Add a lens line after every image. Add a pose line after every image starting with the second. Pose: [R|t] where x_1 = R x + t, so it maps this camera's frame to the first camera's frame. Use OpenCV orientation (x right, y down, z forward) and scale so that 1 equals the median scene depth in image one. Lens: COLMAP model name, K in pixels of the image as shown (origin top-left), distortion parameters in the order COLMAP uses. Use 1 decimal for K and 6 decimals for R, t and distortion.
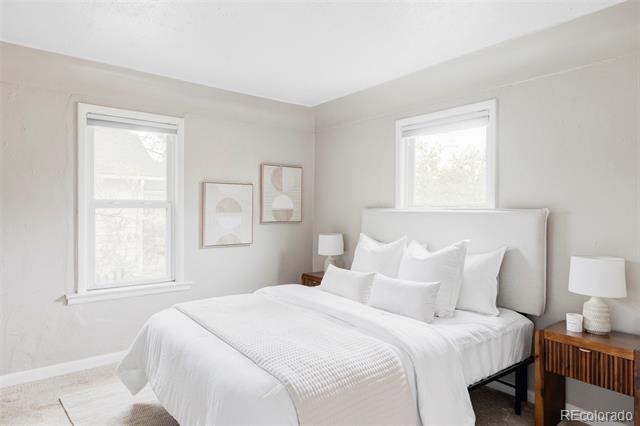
lens RADIAL K [[380.6, 0, 320.0], [0, 380.6, 213.0], [0, 0, 1]] dist [-0.000231, -0.000718]
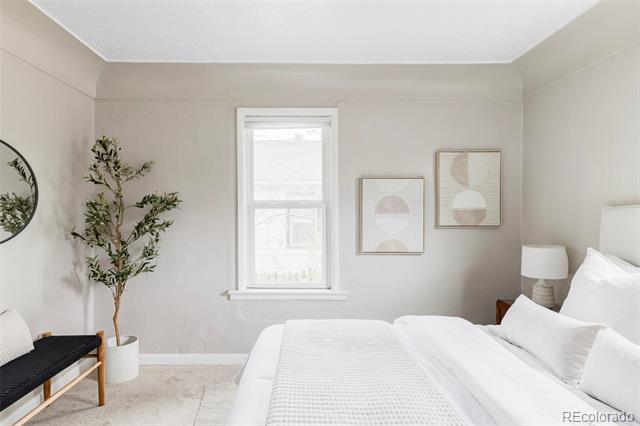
lens RADIAL K [[354.6, 0, 319.7], [0, 354.6, 214.0], [0, 0, 1]] dist [0.001934, 0.000497]
pose [[0.783643, -0.000778, -0.621211, 0.115879], [-0.004376, 0.999967, -0.006773, 0.005977], [0.621196, 0.008026, 0.783614, 0.298306]]
